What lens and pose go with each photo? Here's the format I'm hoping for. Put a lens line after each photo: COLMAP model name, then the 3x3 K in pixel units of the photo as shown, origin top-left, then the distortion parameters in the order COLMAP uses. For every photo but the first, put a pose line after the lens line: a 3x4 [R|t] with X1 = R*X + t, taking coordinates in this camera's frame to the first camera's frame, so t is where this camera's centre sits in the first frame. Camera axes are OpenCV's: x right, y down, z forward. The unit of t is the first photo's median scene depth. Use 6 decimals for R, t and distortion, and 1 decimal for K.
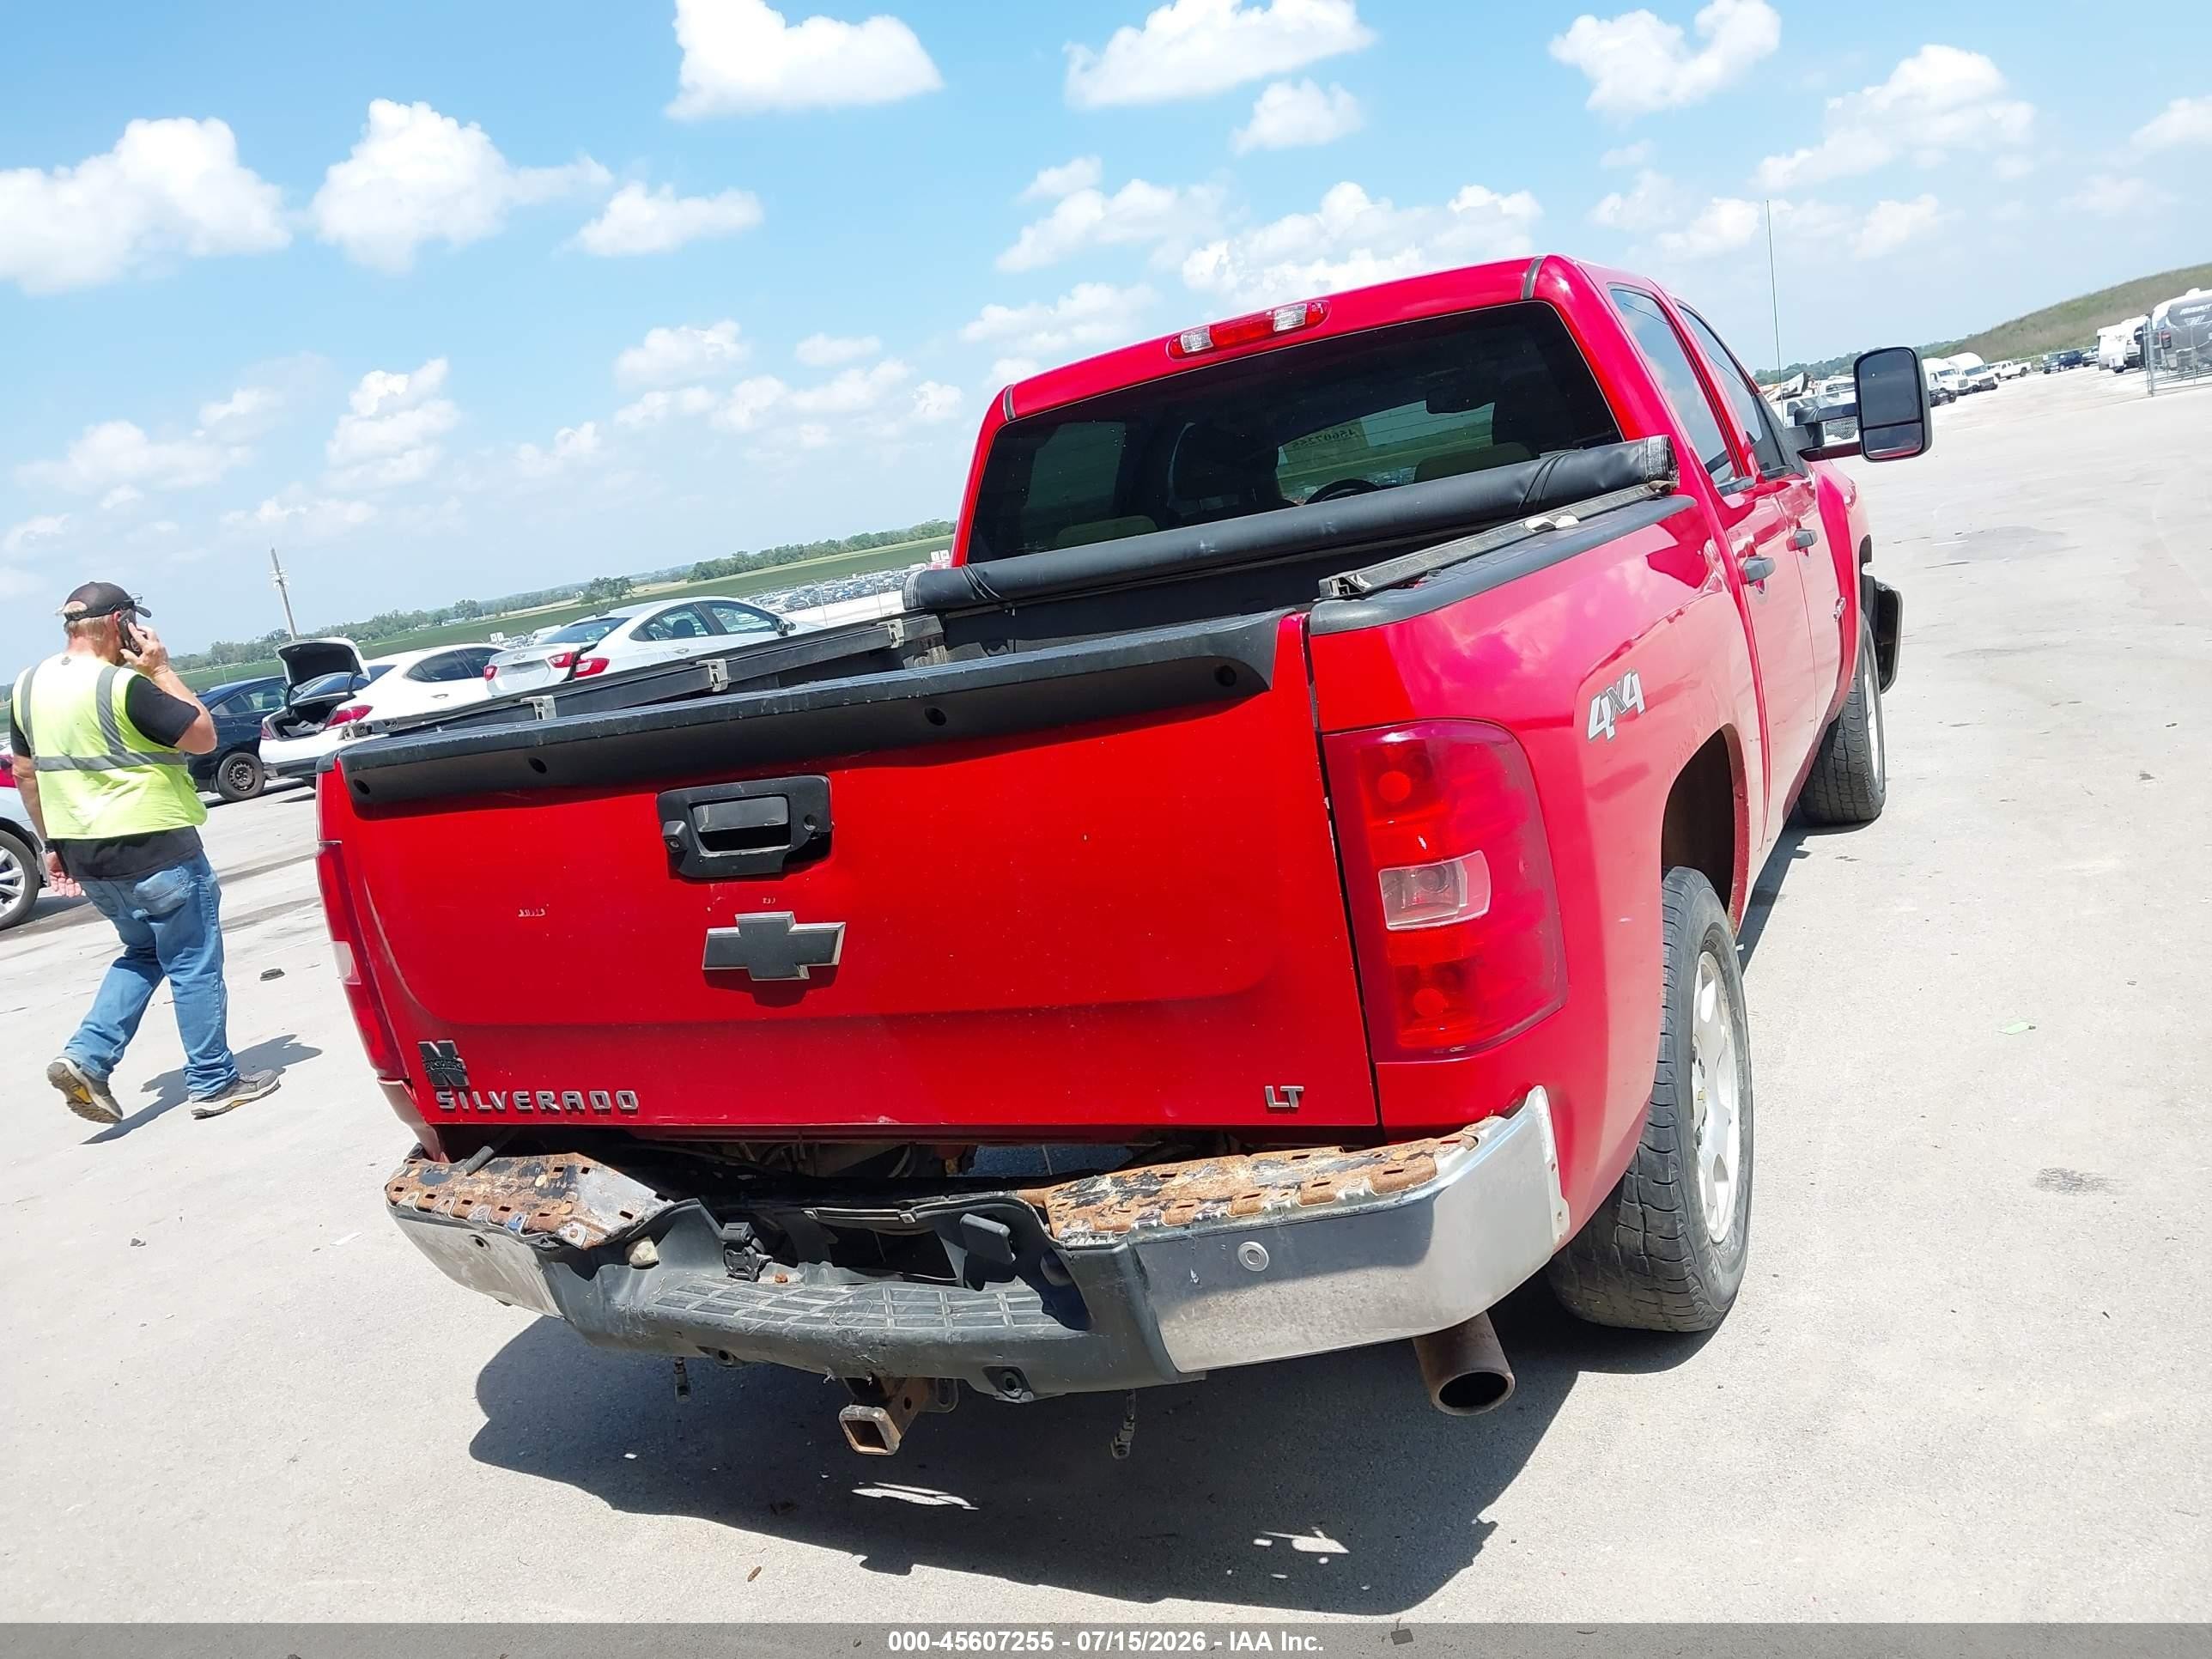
lens RADIAL K [[1733.9, 0, 1117.6], [0, 1733.9, 819.7], [0, 0, 1]] dist [0.012309, -0.014144]
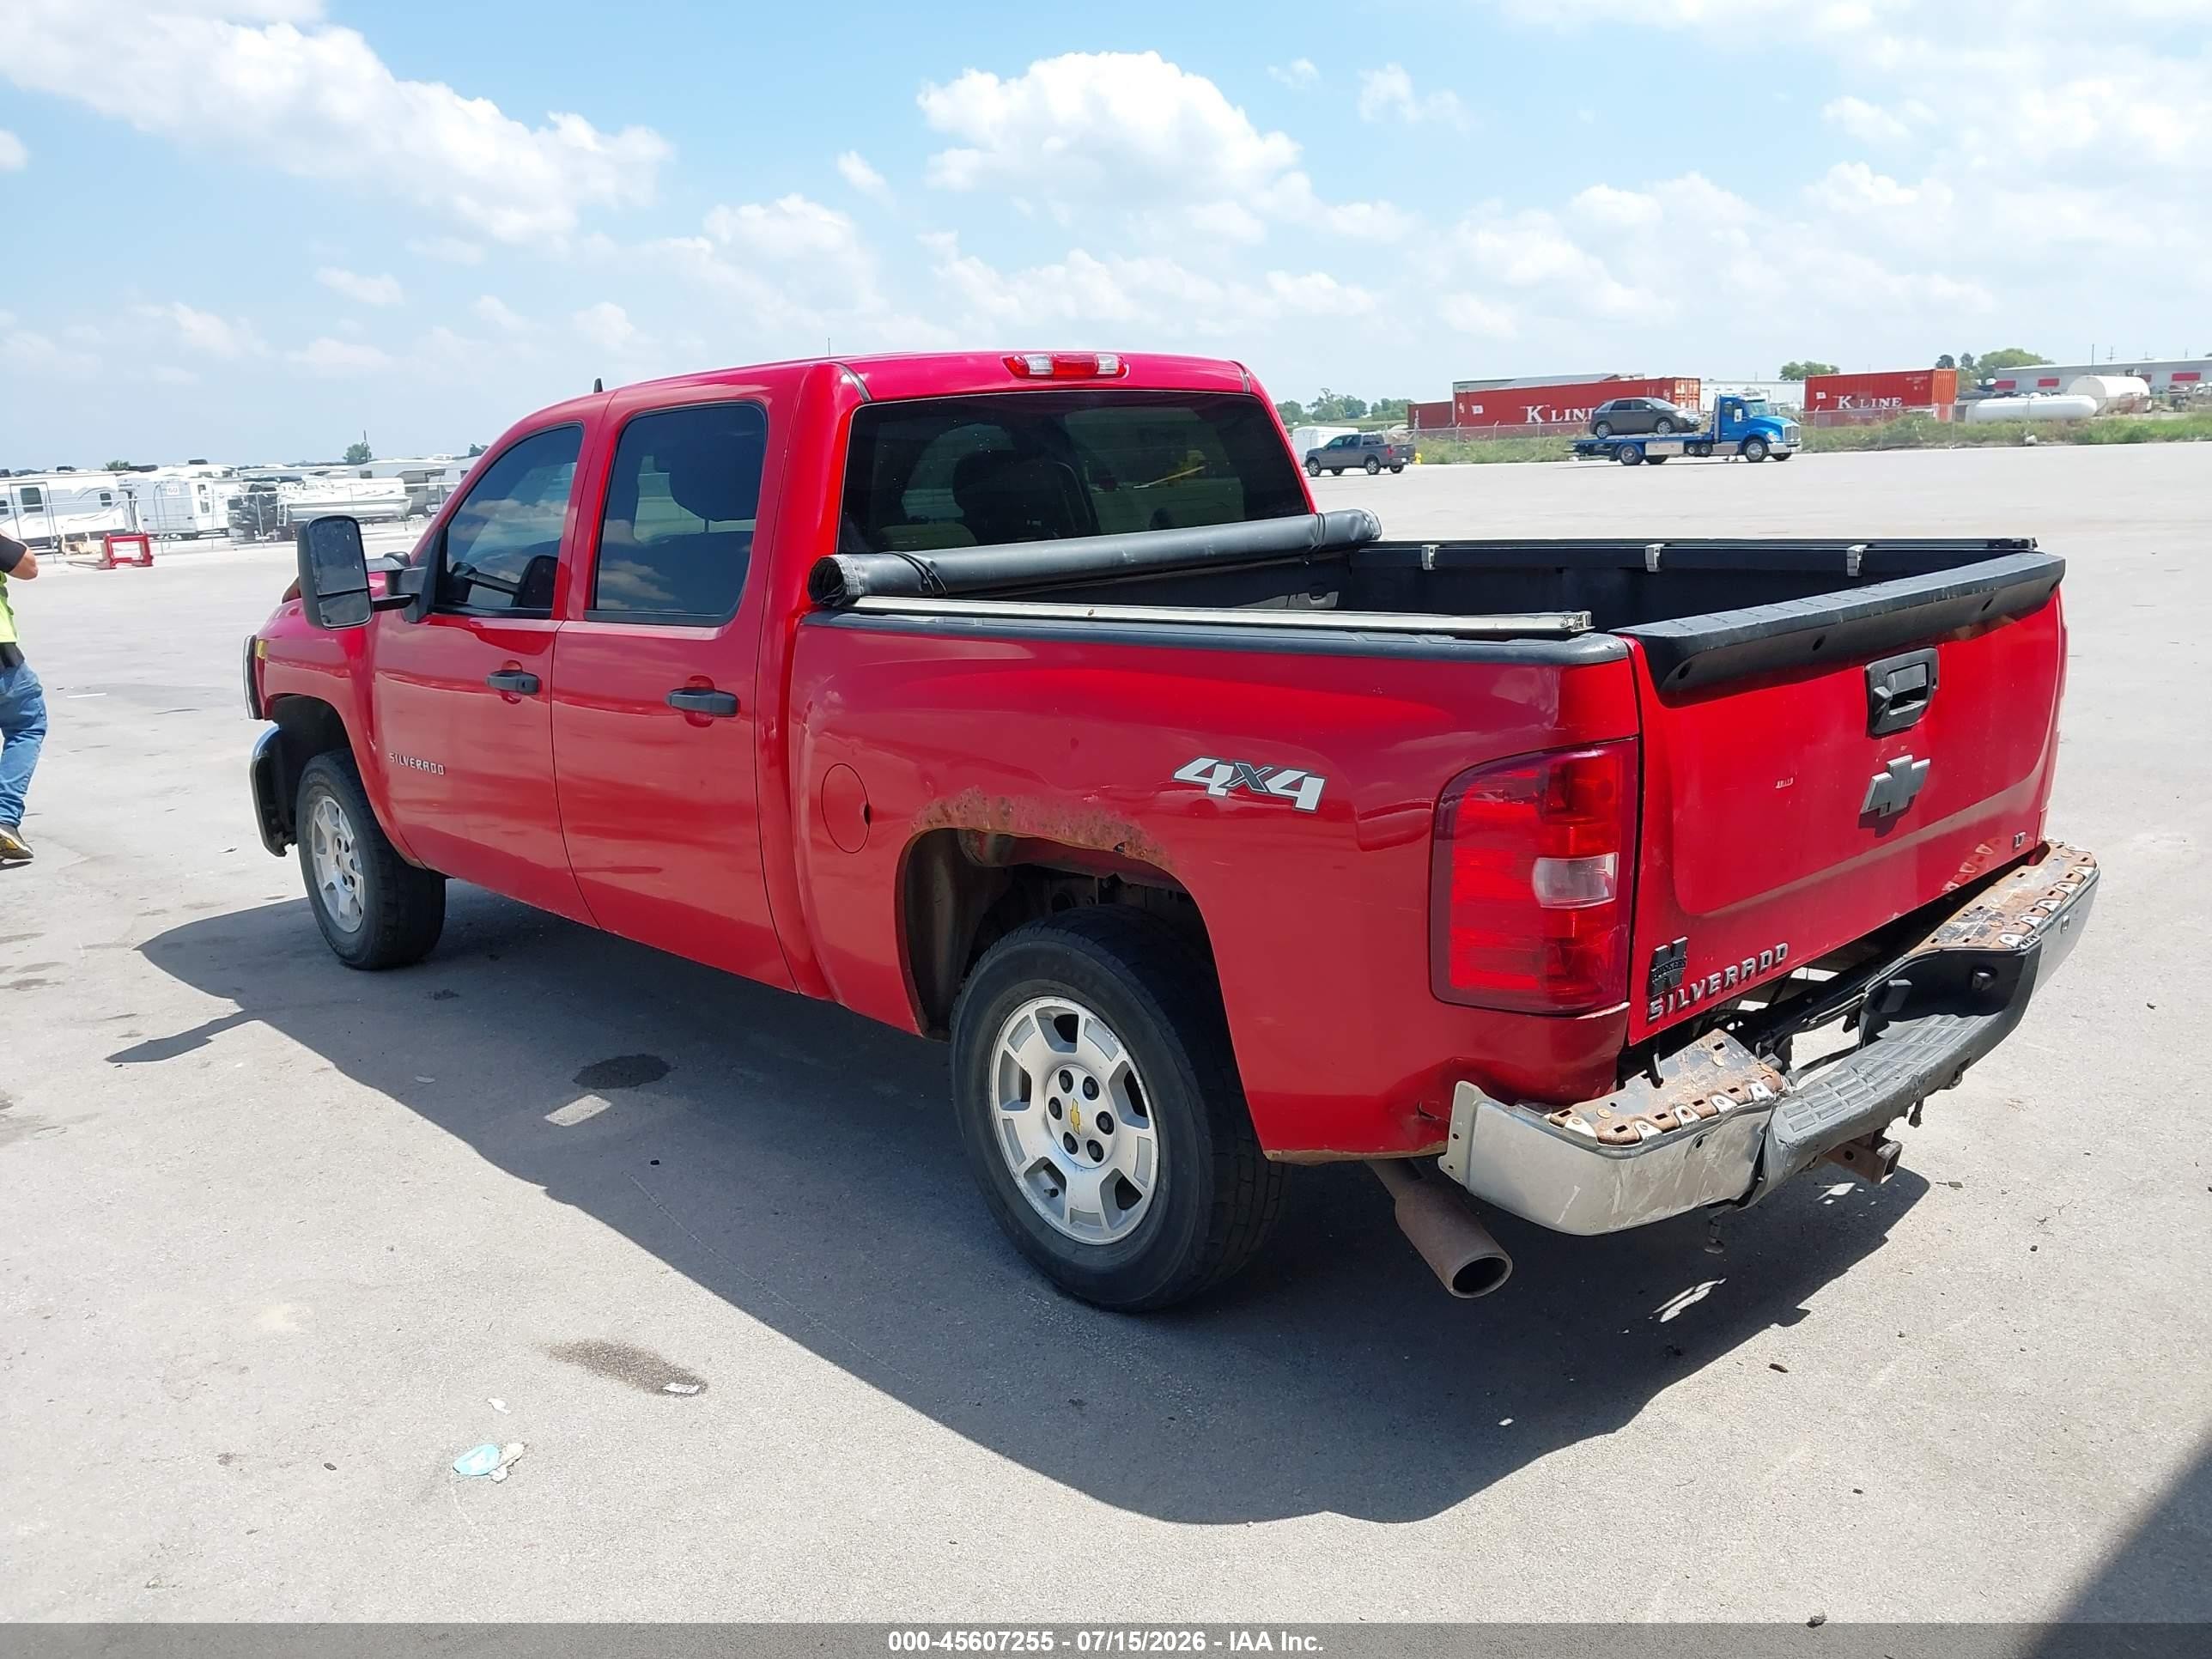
lens RADIAL K [[1733.9, 0, 1111.0], [0, 1733.9, 833.5], [0, 0, 1]] dist [0.012309, -0.014144]
pose [[0.340101, -0.036445, 0.939683, -1.416907], [0.140188, 0.990048, -0.012340, 0.037258], [-0.929881, 0.135929, 0.341825, 0.965586]]
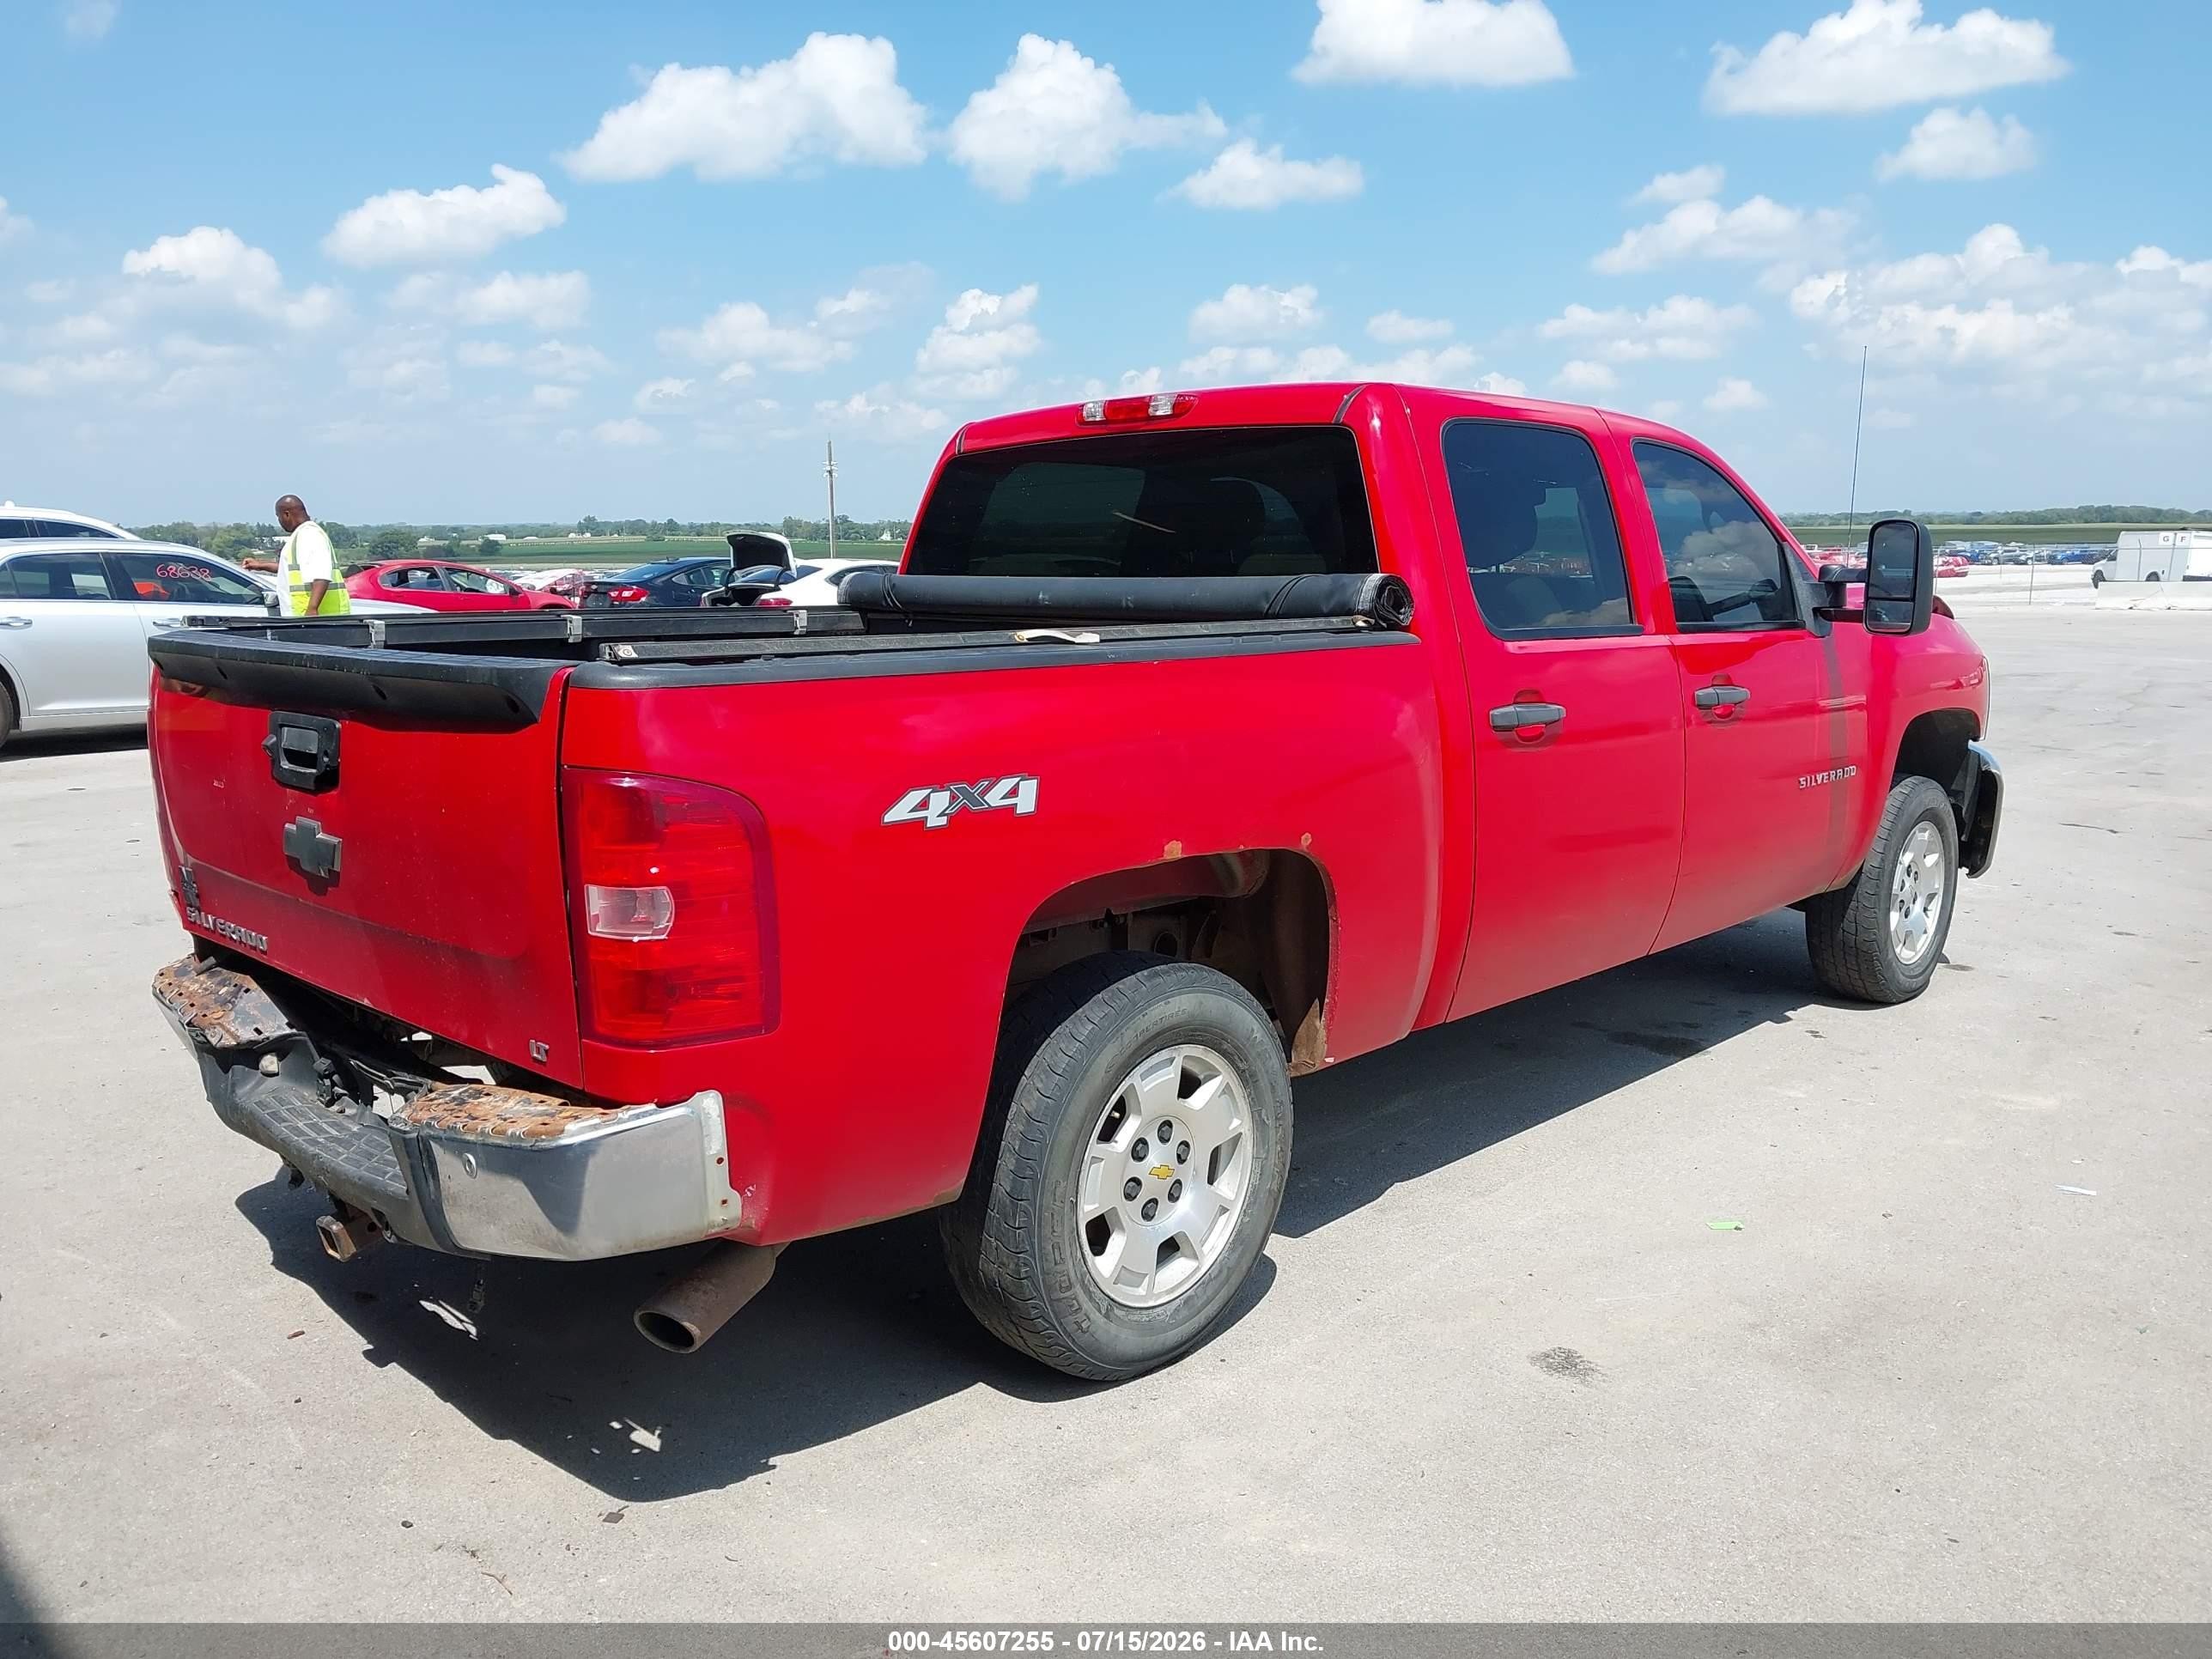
lens RADIAL K [[1733.9, 0, 1102.9], [0, 1733.9, 817.5], [0, 0, 1]] dist [0.012309, -0.014144]
pose [[0.940707, 0.212296, -0.264575, 0.594464], [-0.209871, 0.977000, 0.037743, -0.102731], [0.266503, 0.020021, 0.963626, -0.068487]]
